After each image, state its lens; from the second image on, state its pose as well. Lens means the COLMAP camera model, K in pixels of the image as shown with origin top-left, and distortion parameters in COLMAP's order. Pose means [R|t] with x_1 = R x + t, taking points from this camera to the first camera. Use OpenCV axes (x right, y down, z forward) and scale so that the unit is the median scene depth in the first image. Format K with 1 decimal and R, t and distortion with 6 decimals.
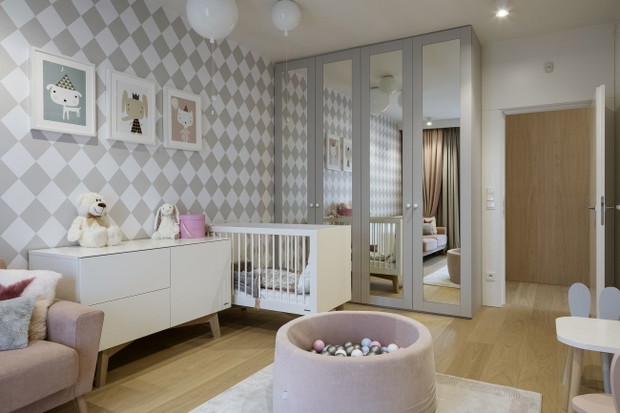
lens RADIAL K [[426.6, 0, 310.0], [0, 426.6, 206.5], [0, 0, 1]] dist [-0.000978, -0.000957]
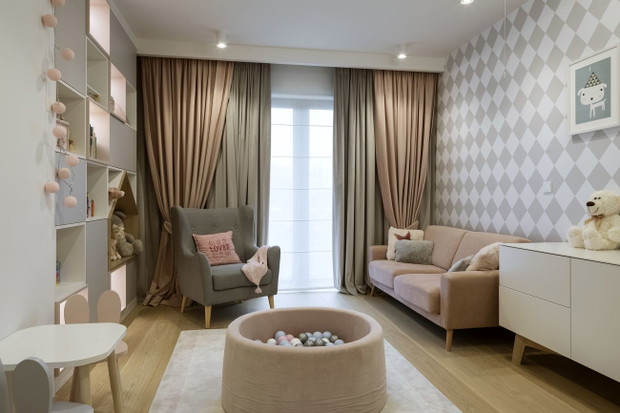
lens RADIAL K [[426.6, 0, 310.0], [0, 426.6, 206.5], [0, 0, 1]] dist [-0.000978, -0.000957]
pose [[-0.767311, 0.014245, -0.641117, 0.583302], [-0.009299, 0.999401, 0.033334, -0.023462], [0.641208, 0.031540, -0.766719, 1.366804]]
